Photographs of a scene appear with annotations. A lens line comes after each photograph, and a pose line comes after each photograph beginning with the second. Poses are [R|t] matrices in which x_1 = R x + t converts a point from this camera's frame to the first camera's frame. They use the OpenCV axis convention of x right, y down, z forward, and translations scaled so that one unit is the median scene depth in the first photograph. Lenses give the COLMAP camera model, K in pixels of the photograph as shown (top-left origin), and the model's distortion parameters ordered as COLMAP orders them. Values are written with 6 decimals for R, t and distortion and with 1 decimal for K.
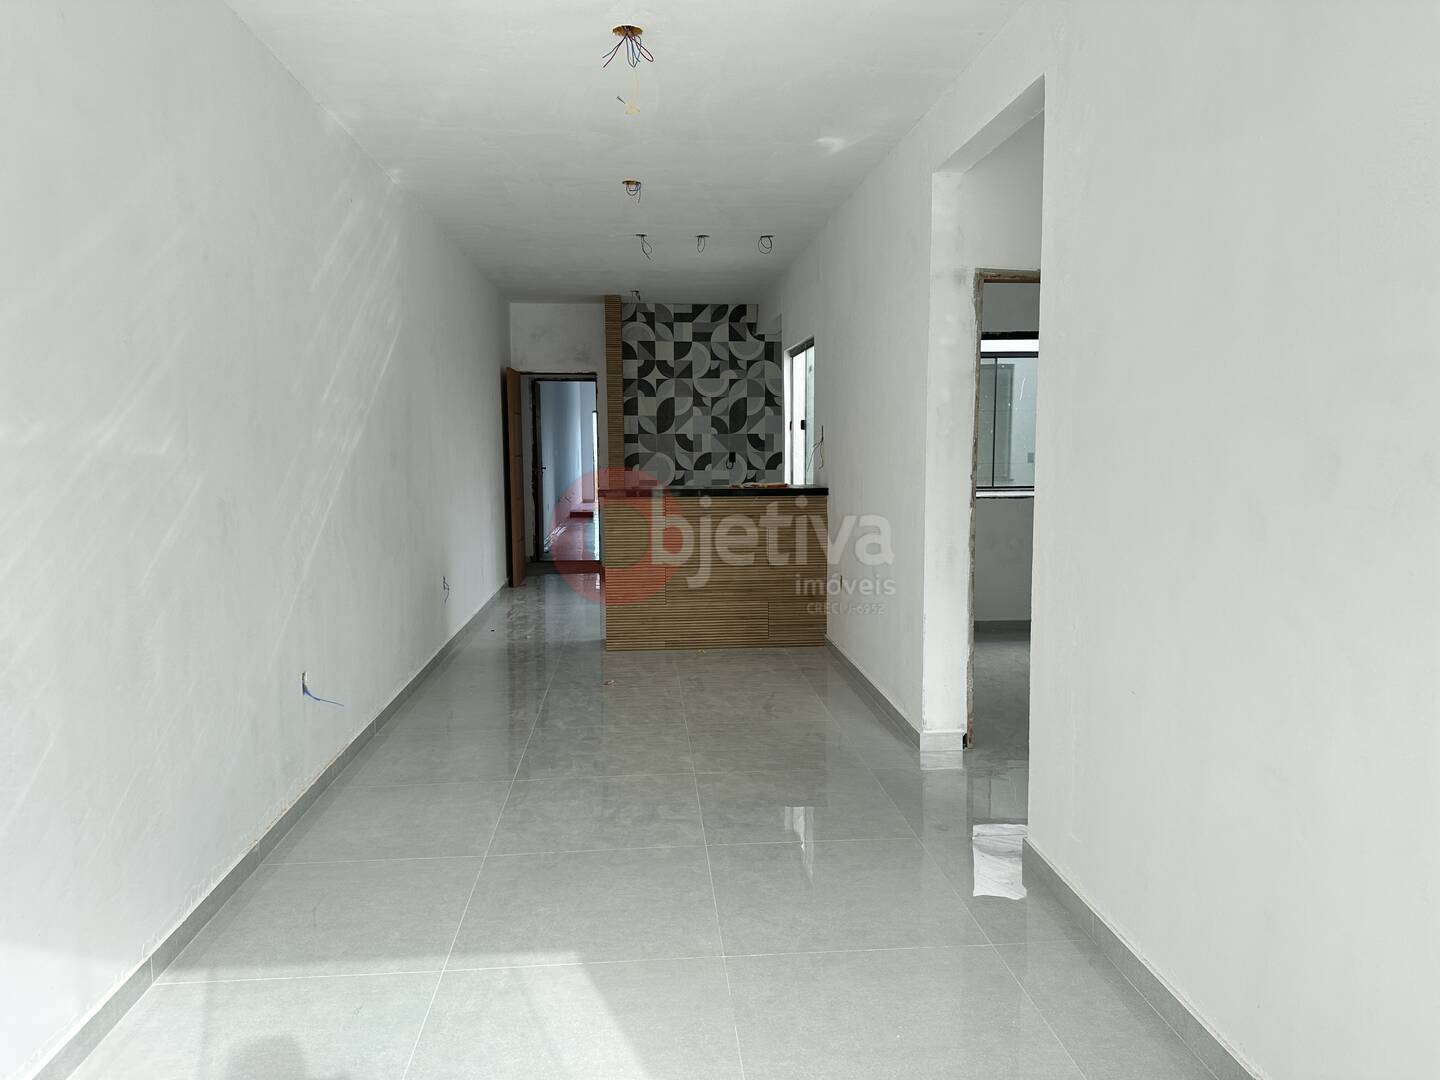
lens RADIAL K [[997.9, 0, 720.0], [0, 997.9, 540.0], [0, 0, 1]] dist [0.096366, -0.000148]
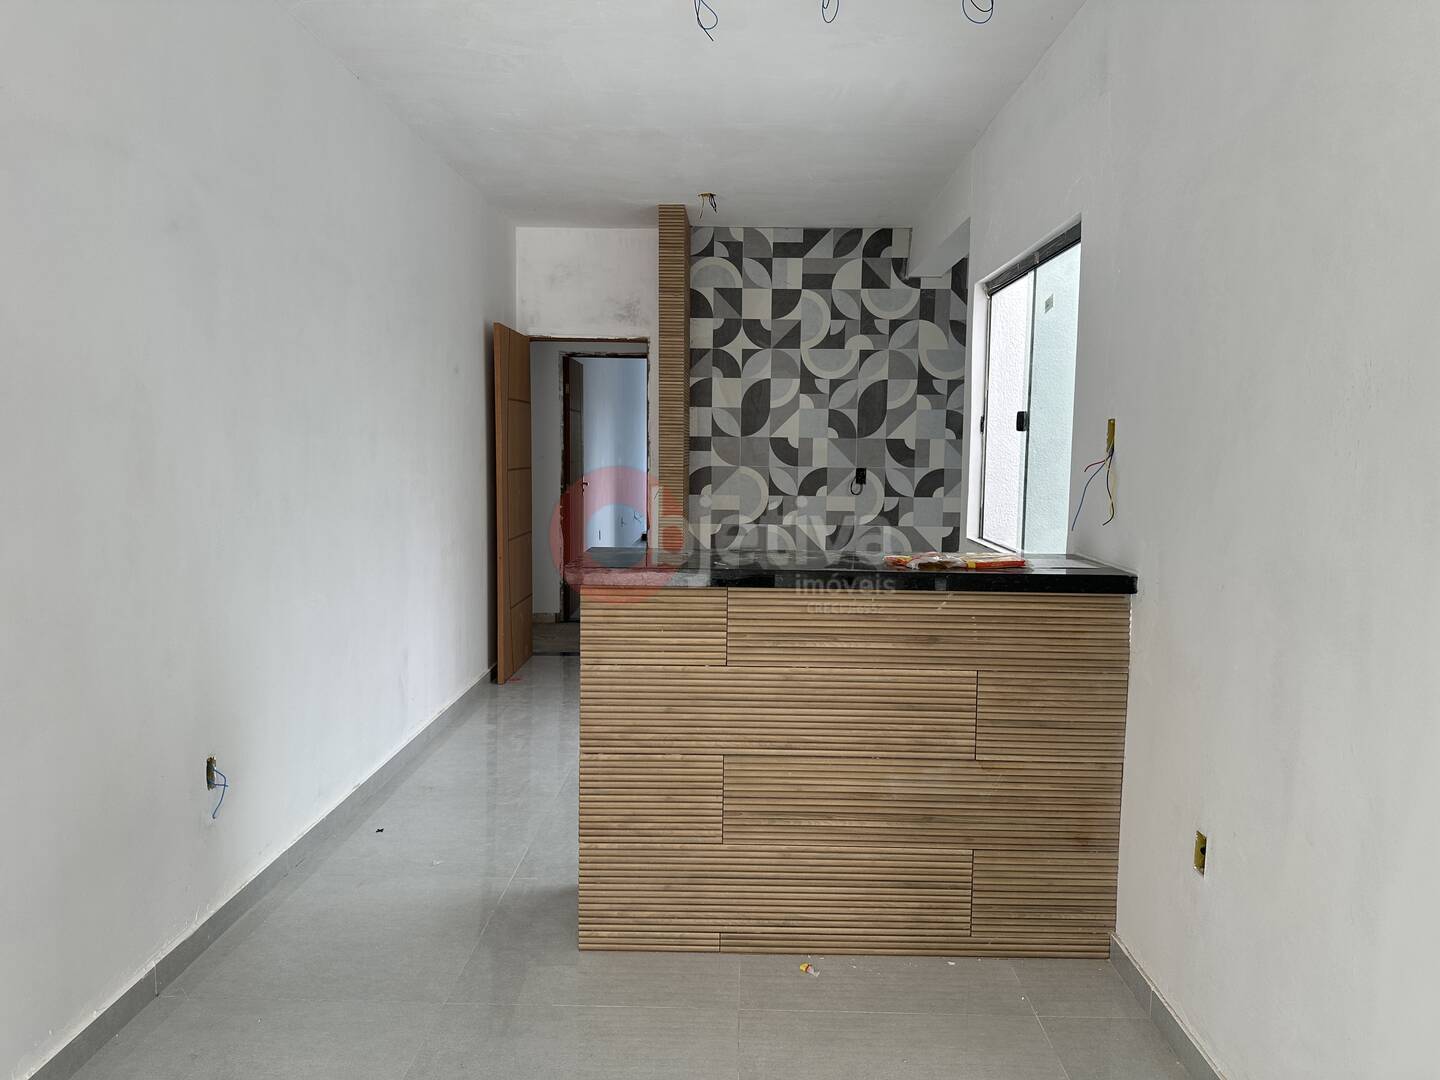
lens RADIAL K [[997.9, 0, 720.0], [0, 997.9, 540.0], [0, 0, 1]] dist [0.096366, -0.000148]
pose [[0.994365, 0.026964, -0.102528, -0.010067], [-0.027385, 0.999621, -0.002703, -0.039413], [0.102416, 0.005496, 0.994726, 0.375305]]
